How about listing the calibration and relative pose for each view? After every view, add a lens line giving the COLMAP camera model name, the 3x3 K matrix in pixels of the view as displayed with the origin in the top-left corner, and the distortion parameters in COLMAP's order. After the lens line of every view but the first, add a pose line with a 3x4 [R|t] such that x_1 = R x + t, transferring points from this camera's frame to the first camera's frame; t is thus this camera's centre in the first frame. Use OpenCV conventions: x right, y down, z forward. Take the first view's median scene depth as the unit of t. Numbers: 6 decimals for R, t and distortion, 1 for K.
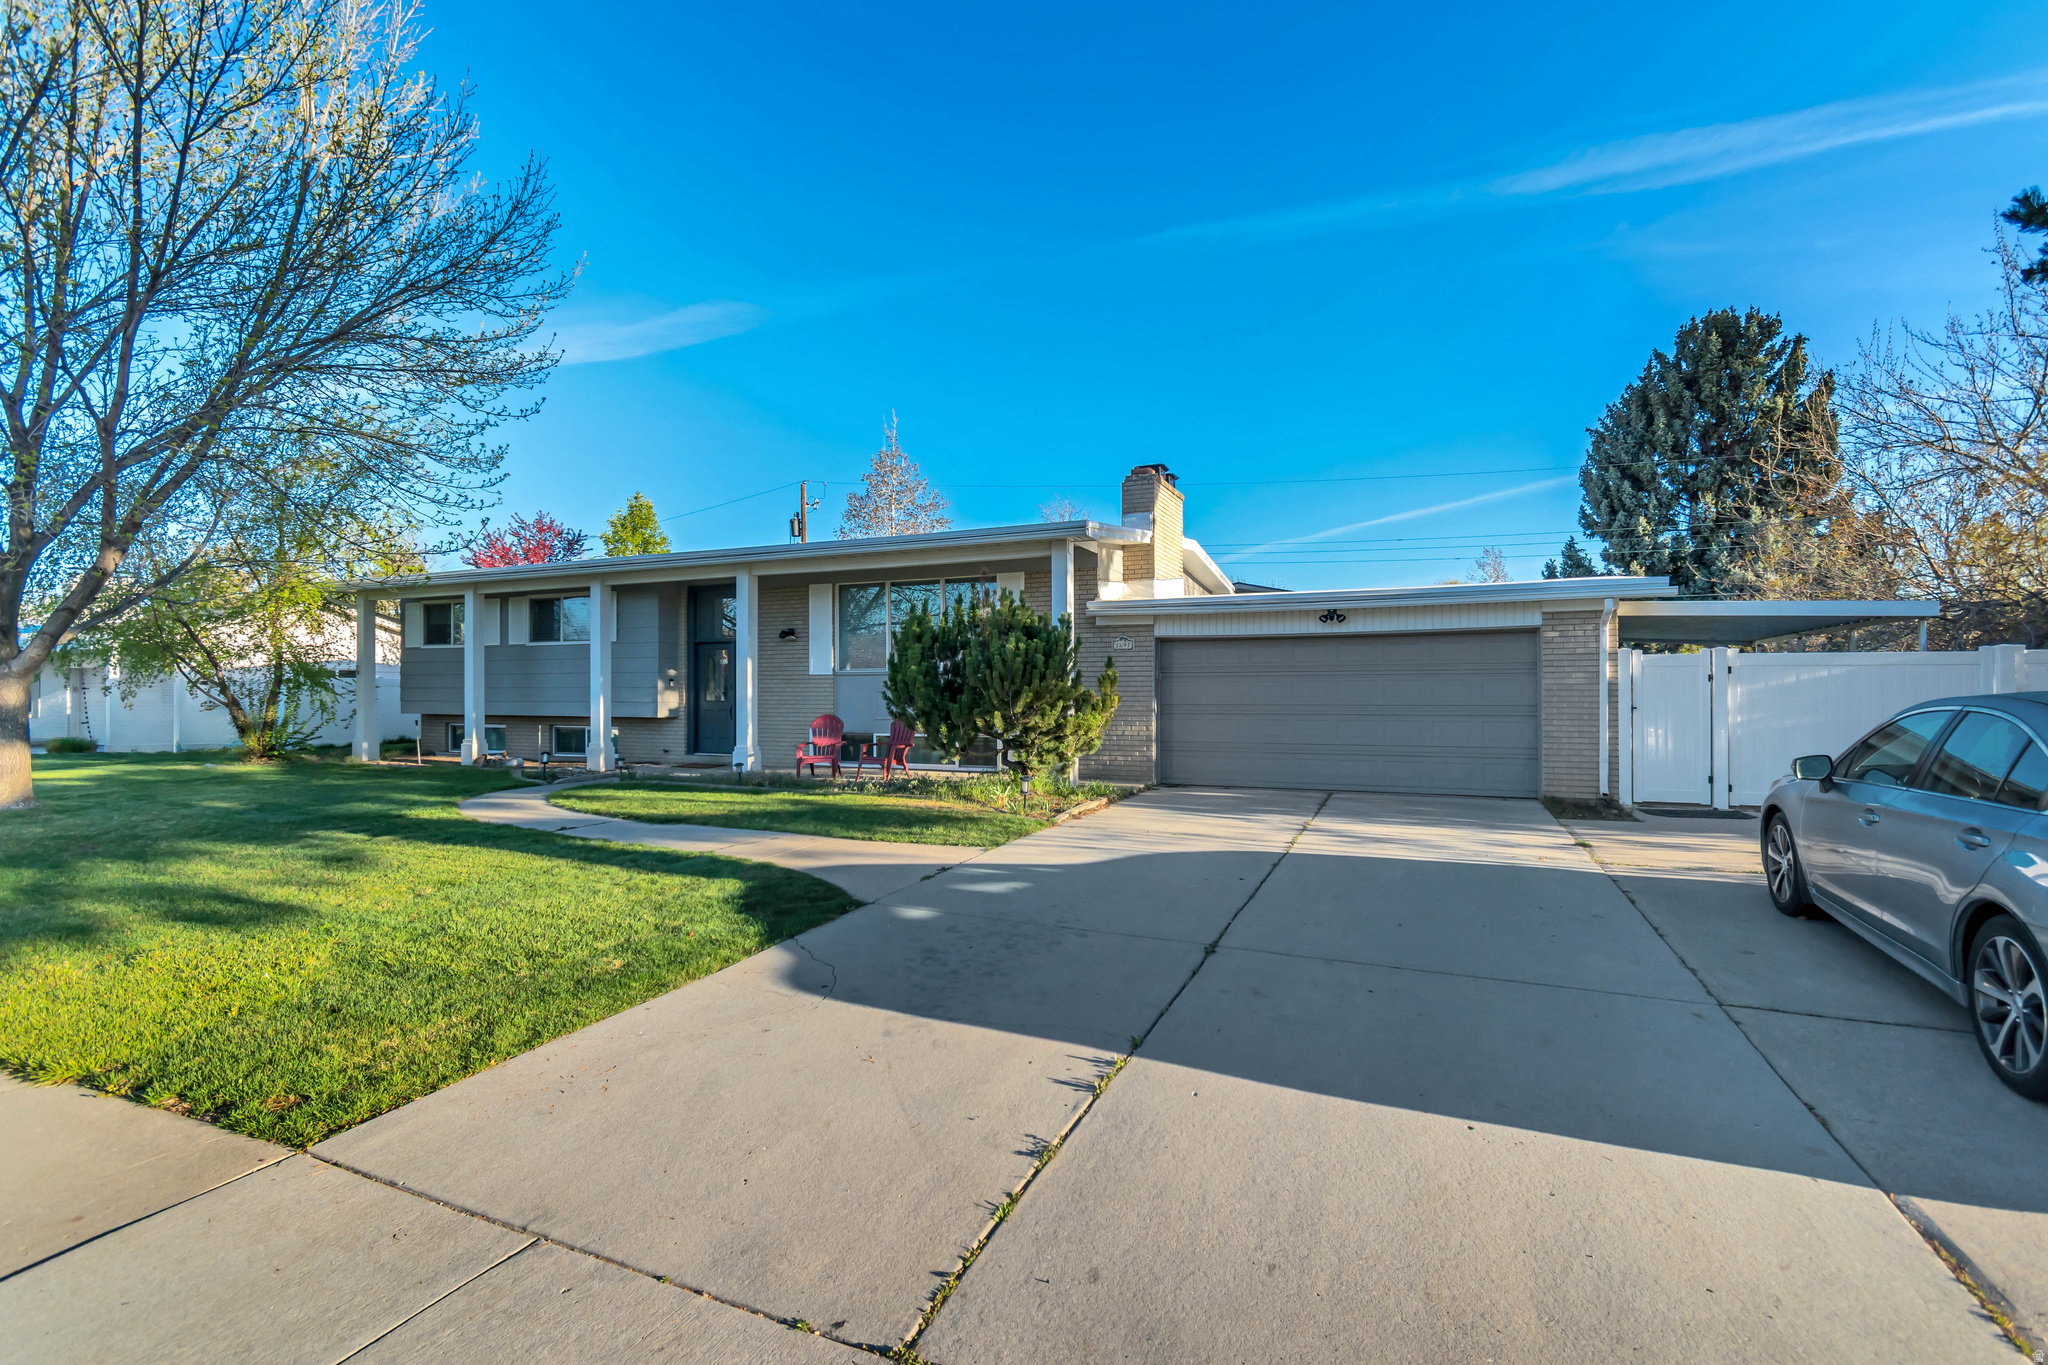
lens RADIAL K [[917.8, 0, 1028.2], [0, 917.8, 680.8], [0, 0, 1]] dist [0.004068, -0.000166]
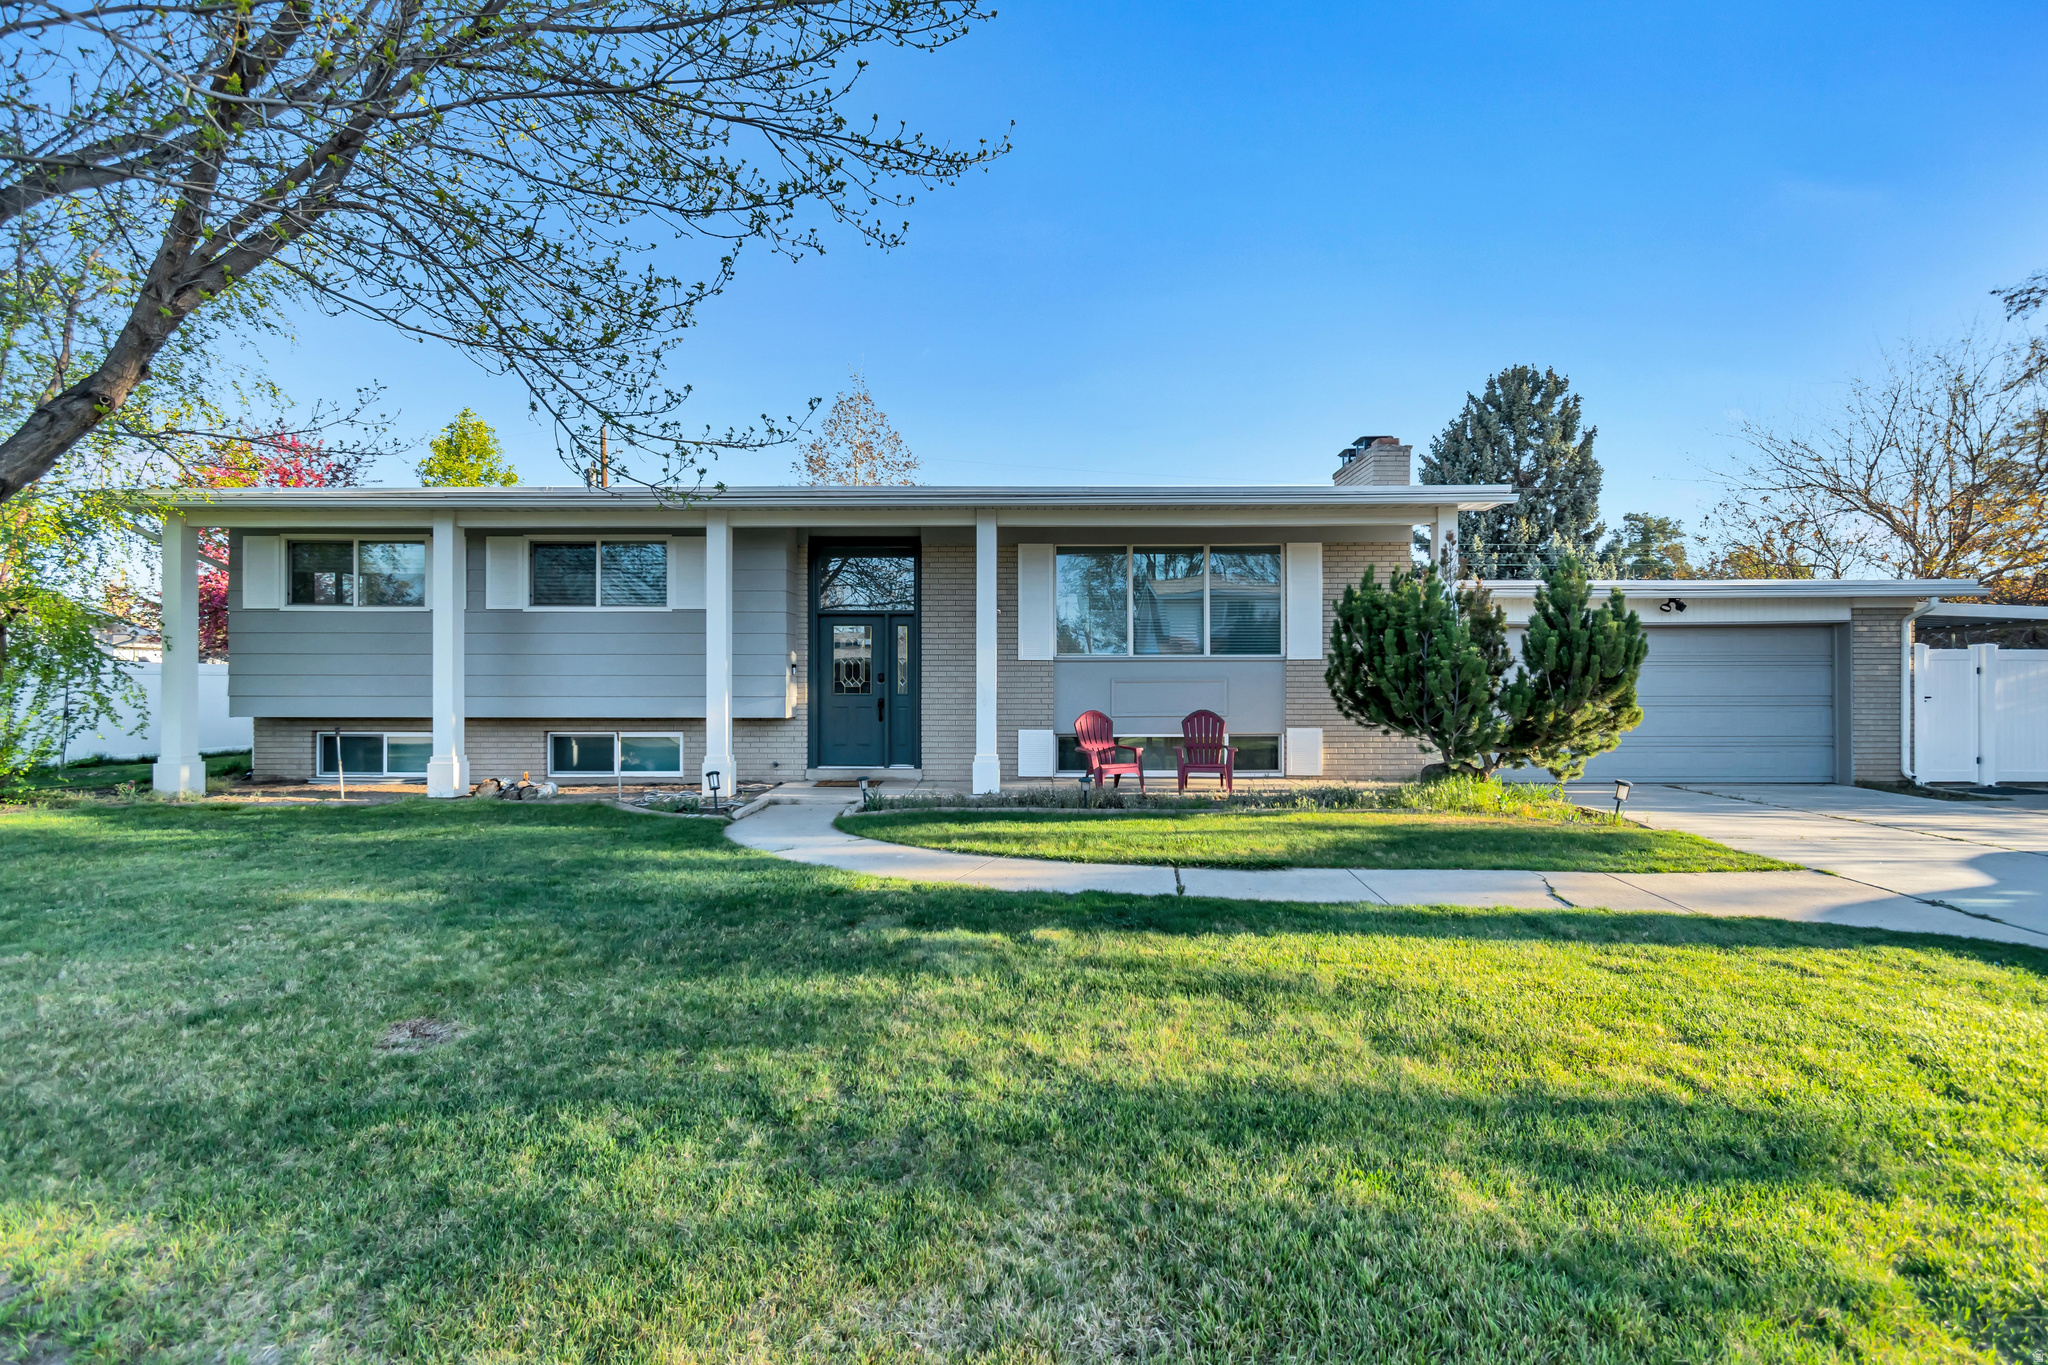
lens RADIAL K [[917.8, 0, 1028.2], [0, 917.8, 680.8], [0, 0, 1]] dist [0.004068, -0.000166]
pose [[0.912674, 0.004990, 0.408658, -0.506824], [-0.006804, 0.999972, 0.002986, 0.008687], [-0.408632, -0.005506, 0.912683, 0.279822]]
